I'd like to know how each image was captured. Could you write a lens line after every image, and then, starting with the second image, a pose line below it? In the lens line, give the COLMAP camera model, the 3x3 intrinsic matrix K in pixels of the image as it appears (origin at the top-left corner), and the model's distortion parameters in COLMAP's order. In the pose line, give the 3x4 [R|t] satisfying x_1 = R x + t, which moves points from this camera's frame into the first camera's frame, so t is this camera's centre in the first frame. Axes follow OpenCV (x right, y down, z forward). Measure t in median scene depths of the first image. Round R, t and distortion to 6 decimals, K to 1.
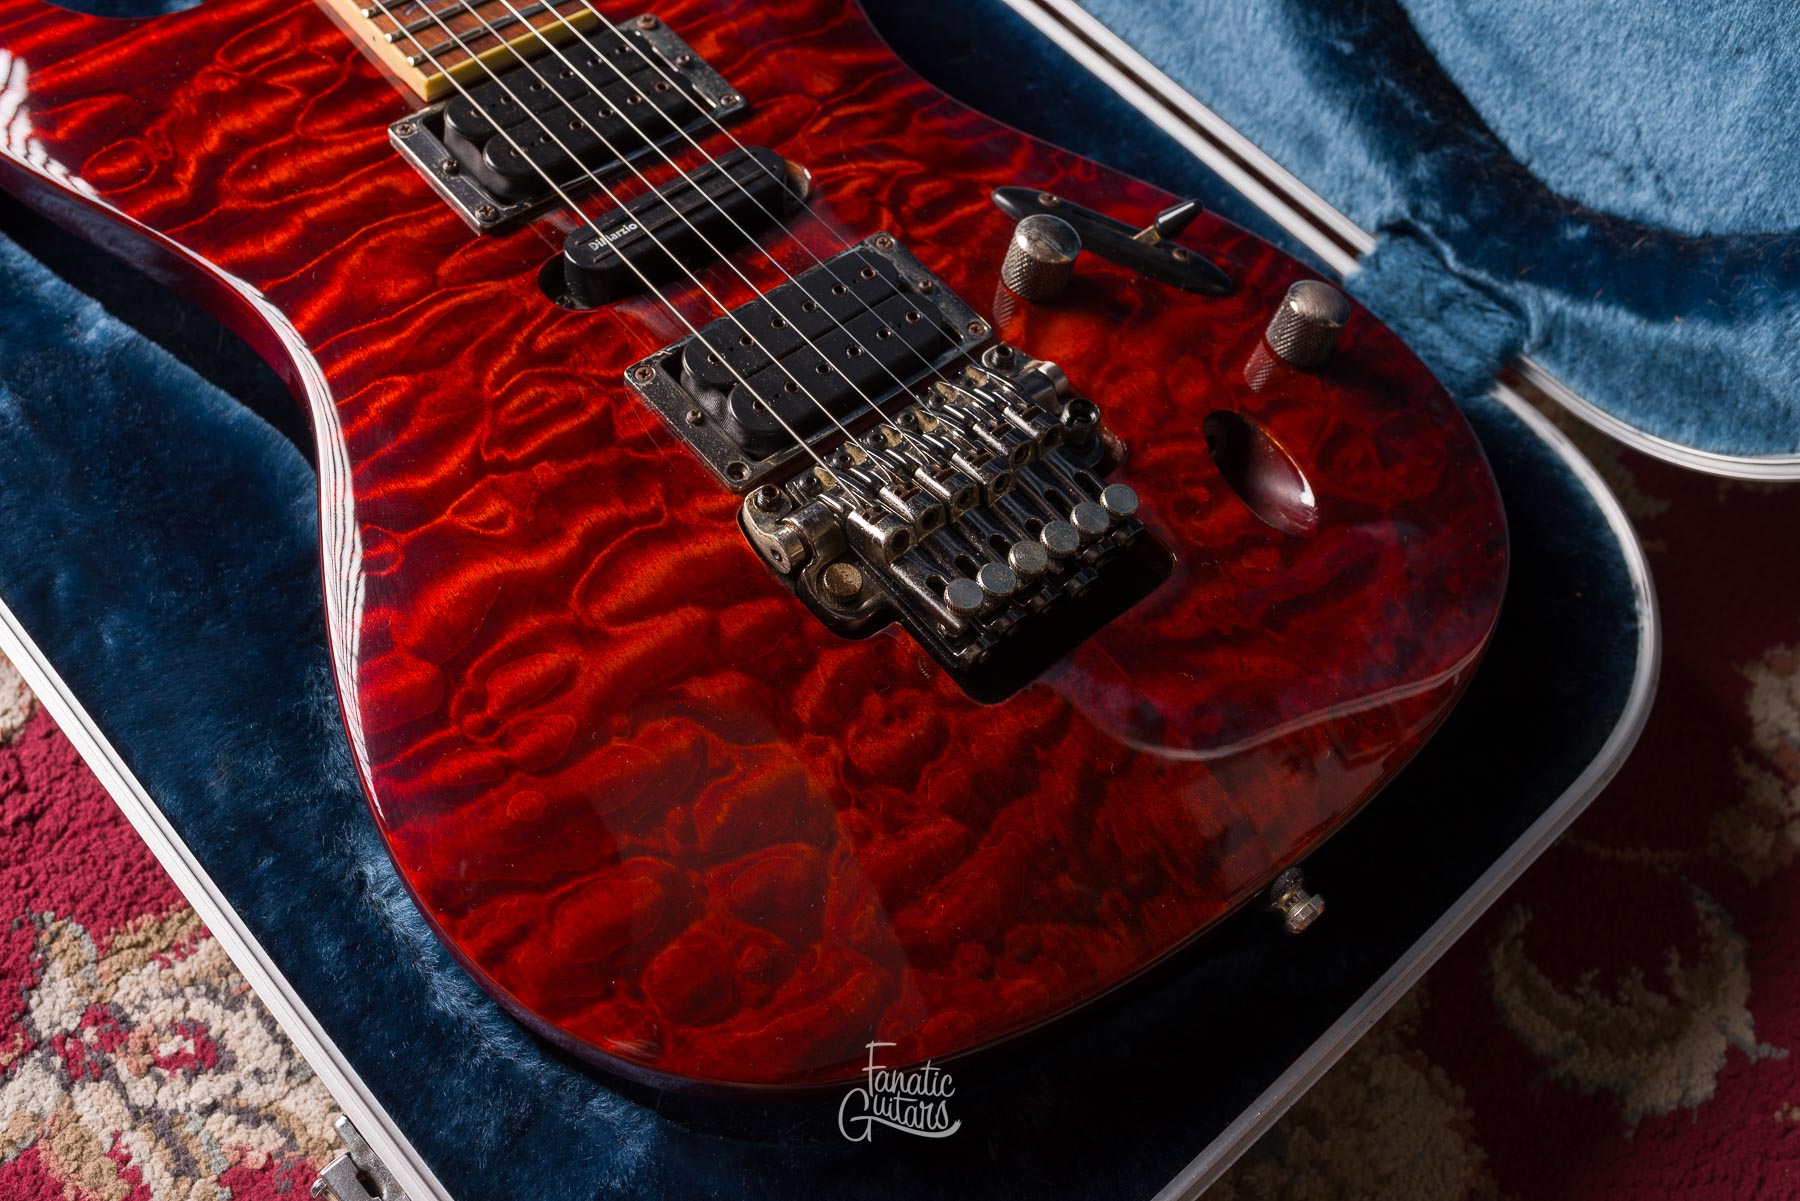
lens RADIAL K [[1780.9, 0, 900.0], [0, 1780.9, 600.5], [0, 0, 1]] dist [0.002296, 0.003065]
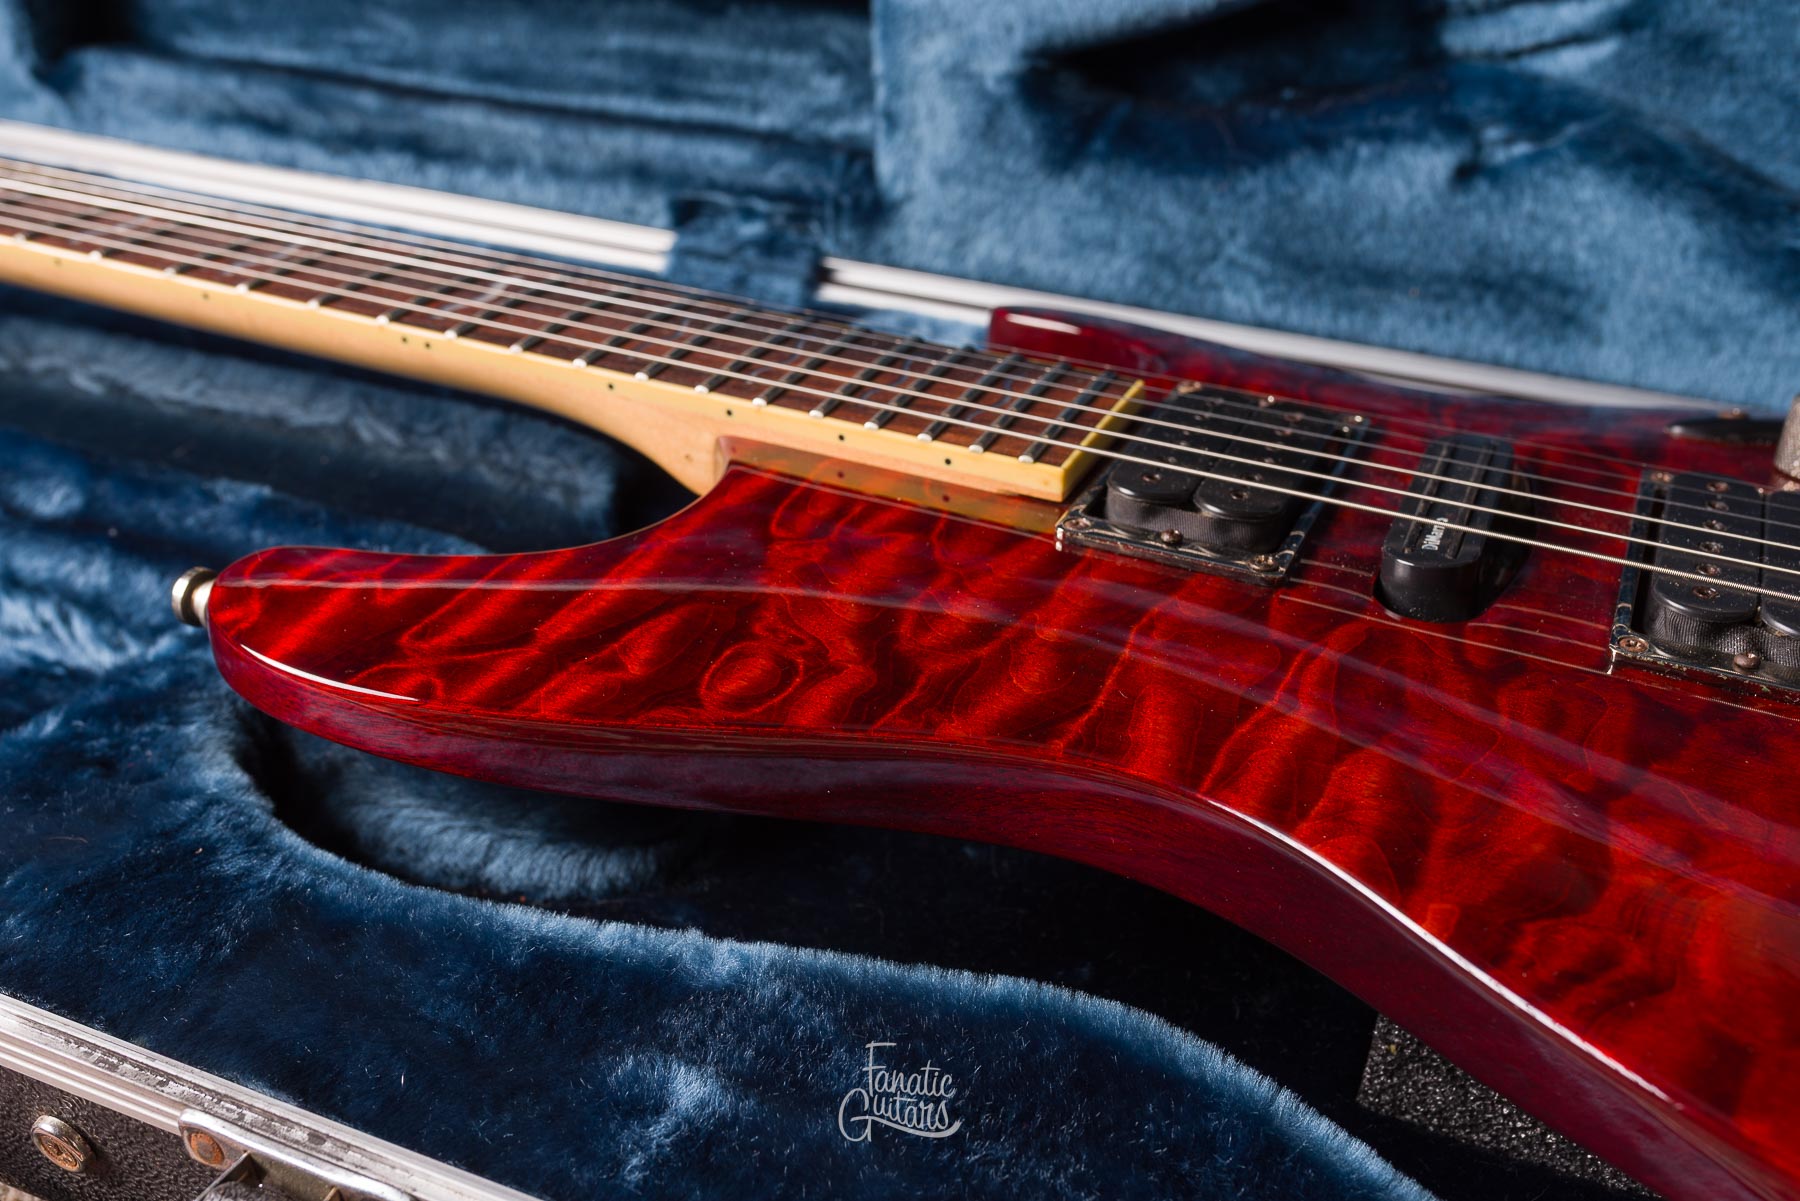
lens RADIAL K [[1800.2, 0, 900.0], [0, 1800.2, 600.5], [0, 0, 1]] dist [0.002548, 0.009324]
pose [[0.907417, -0.295225, 0.299061, -0.558047], [0.397480, 0.833961, -0.382778, 0.014163], [-0.136400, 0.466210, 0.874096, 0.371599]]
